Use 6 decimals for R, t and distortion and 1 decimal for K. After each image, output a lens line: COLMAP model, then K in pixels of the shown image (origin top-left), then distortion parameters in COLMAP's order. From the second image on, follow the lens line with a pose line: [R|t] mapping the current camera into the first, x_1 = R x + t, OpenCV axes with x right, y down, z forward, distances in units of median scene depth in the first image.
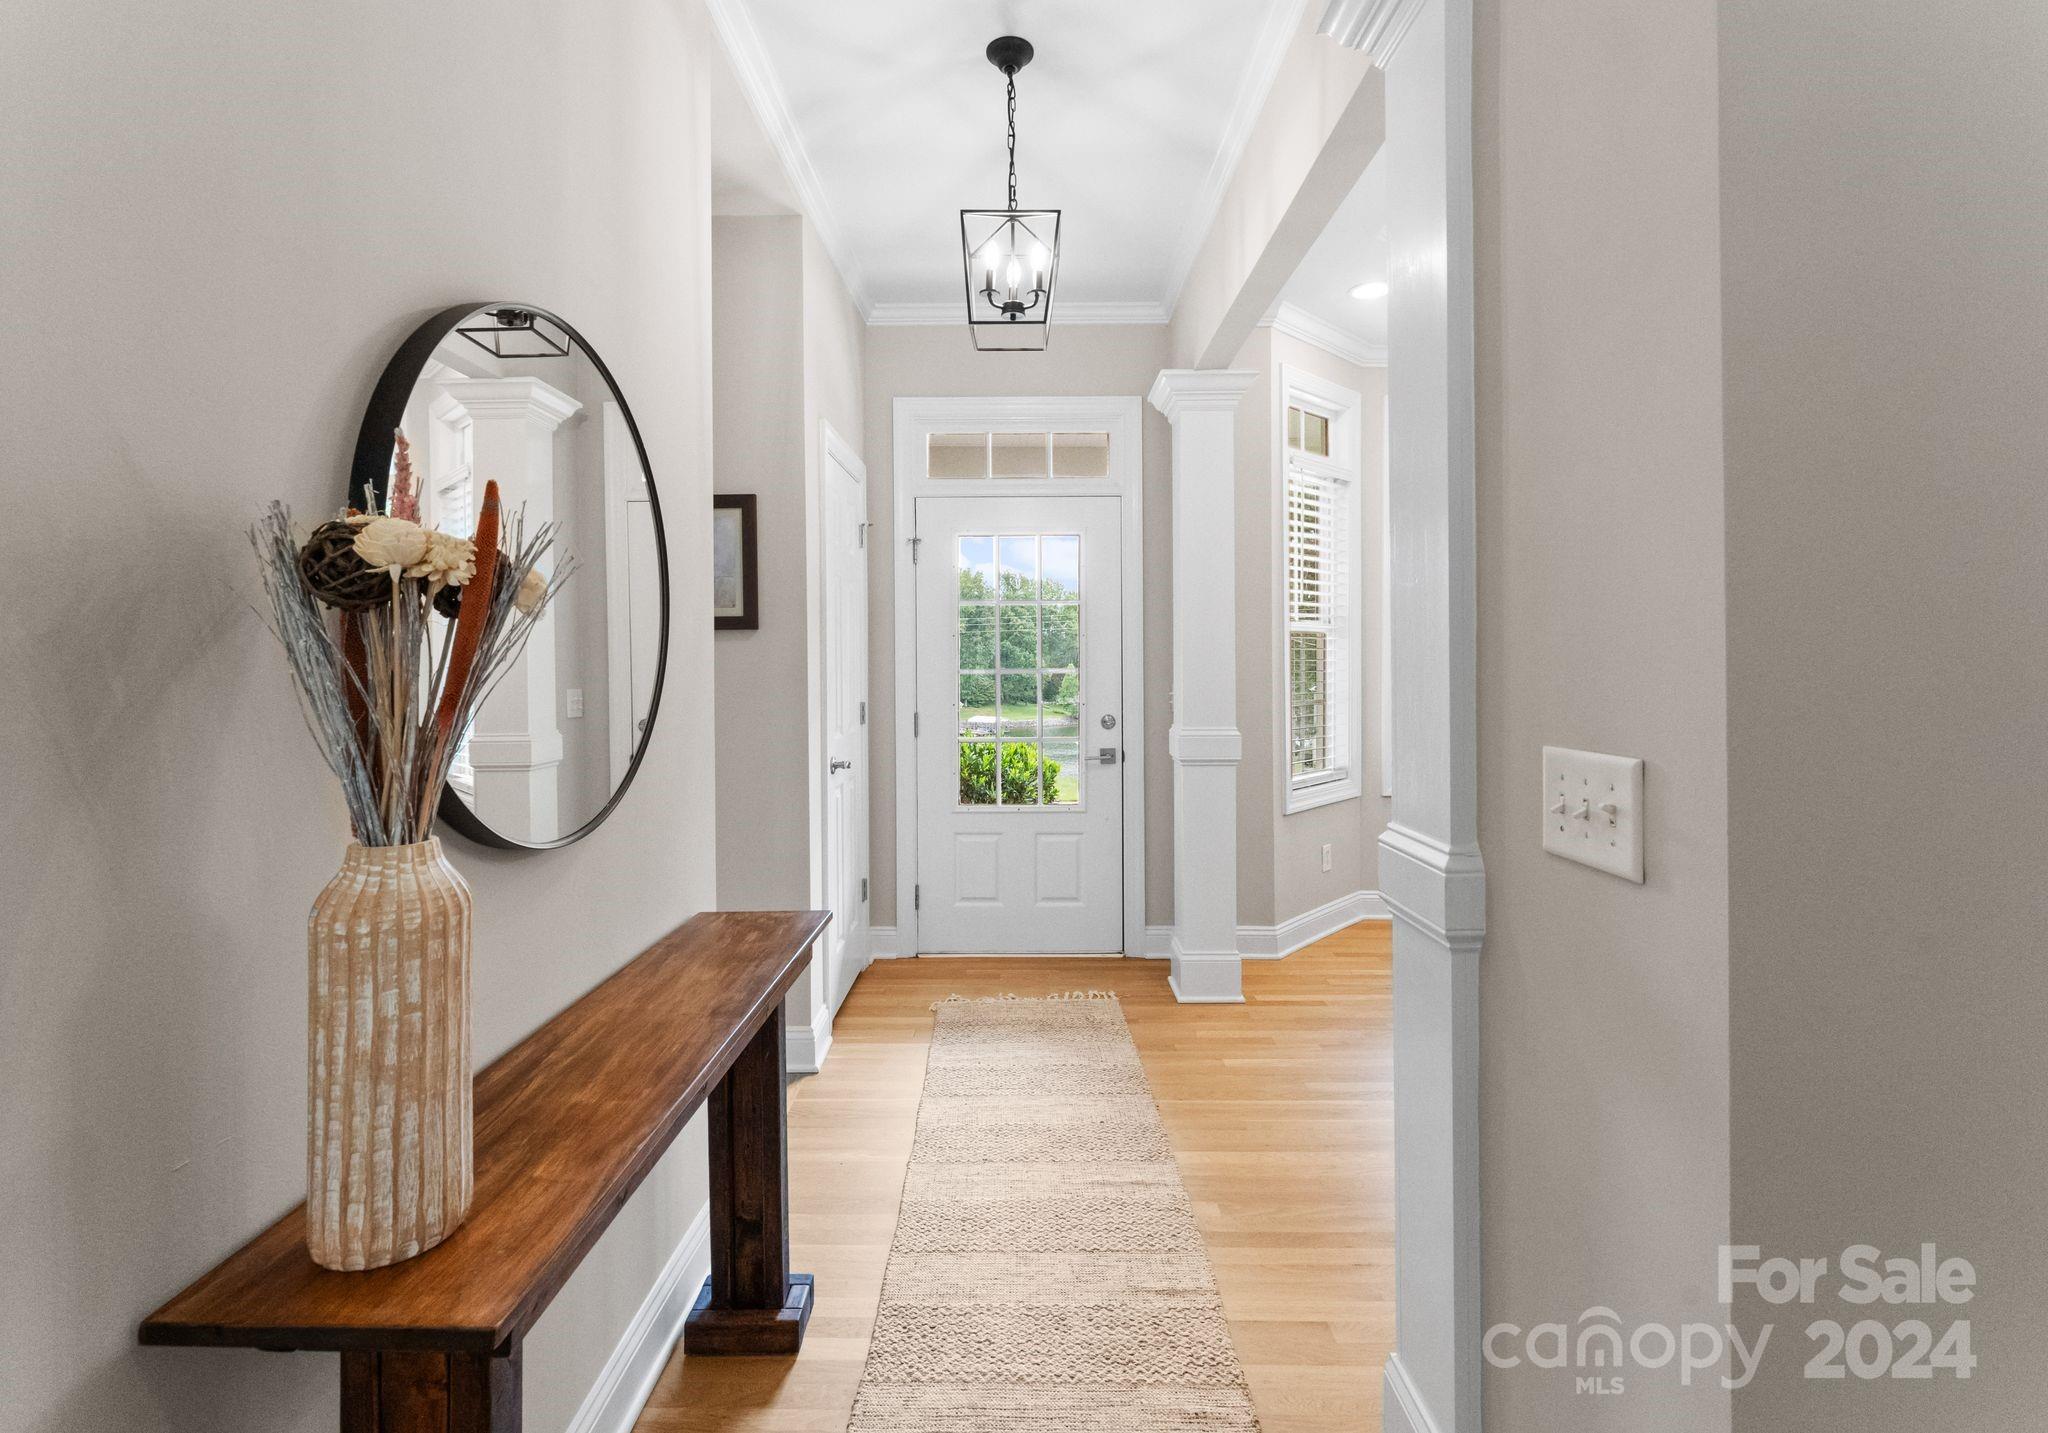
lens RADIAL K [[903.1, 0, 1019.7], [0, 903.1, 657.6], [0, 0, 1]] dist [0.001536, -0.000090]
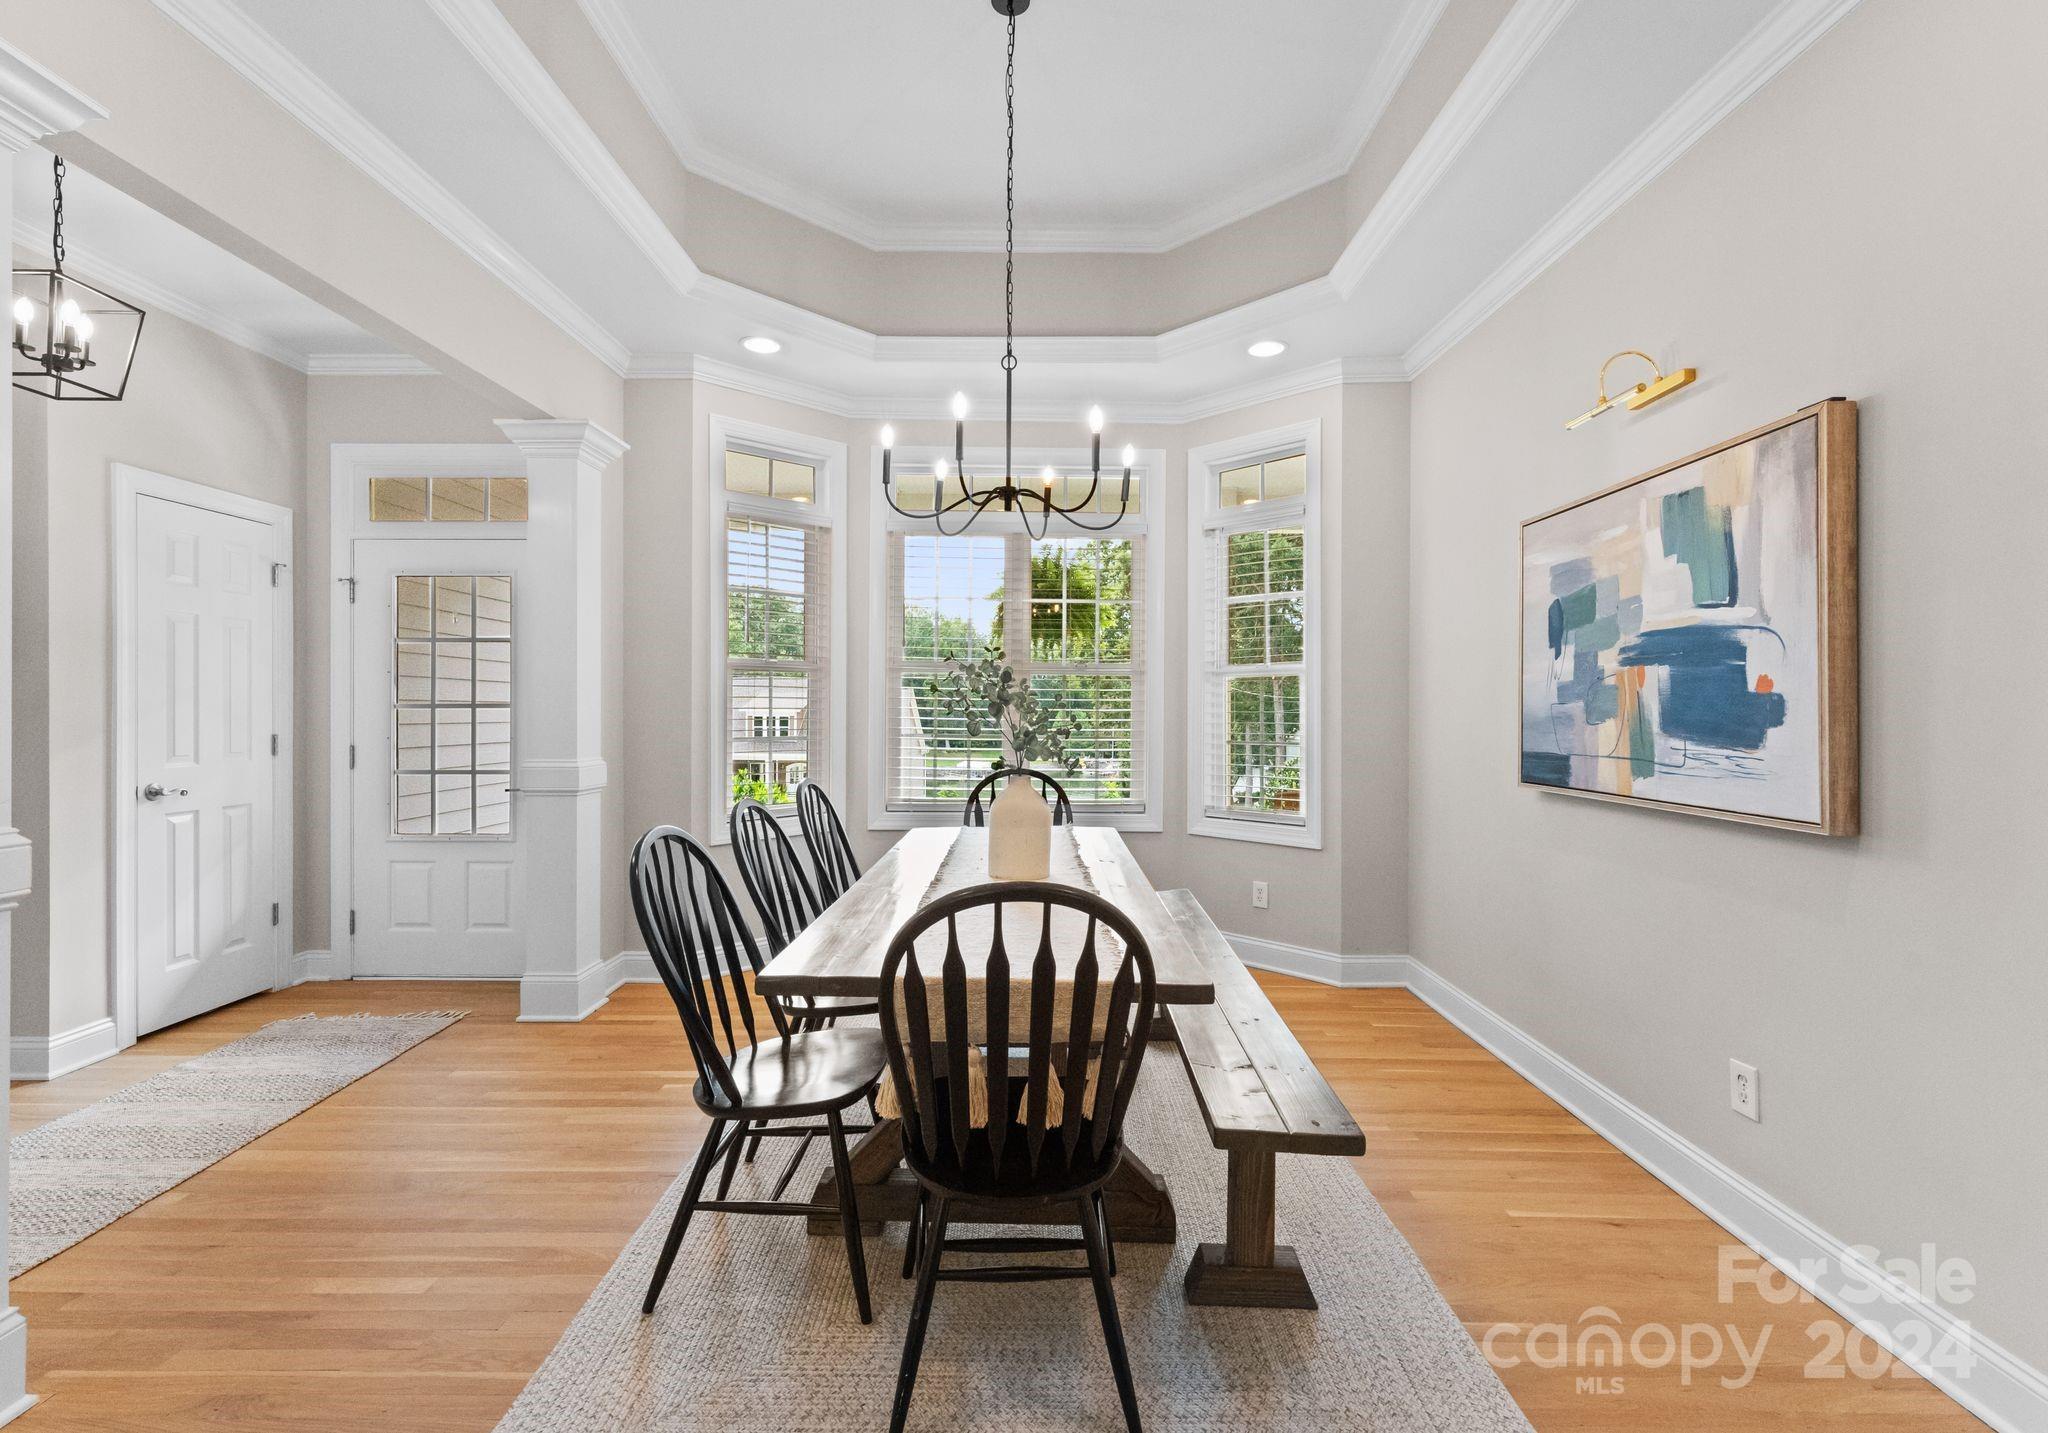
lens RADIAL K [[900.0, 0, 1014.5], [0, 900.0, 693.2], [0, 0, 1]] dist [0.000984, -0.000654]
pose [[0.999950, 0.005891, 0.008025, 0.645165], [-0.005877, 0.999981, -0.001741, -0.002114], [-0.008035, 0.001694, 0.999966, -0.047771]]
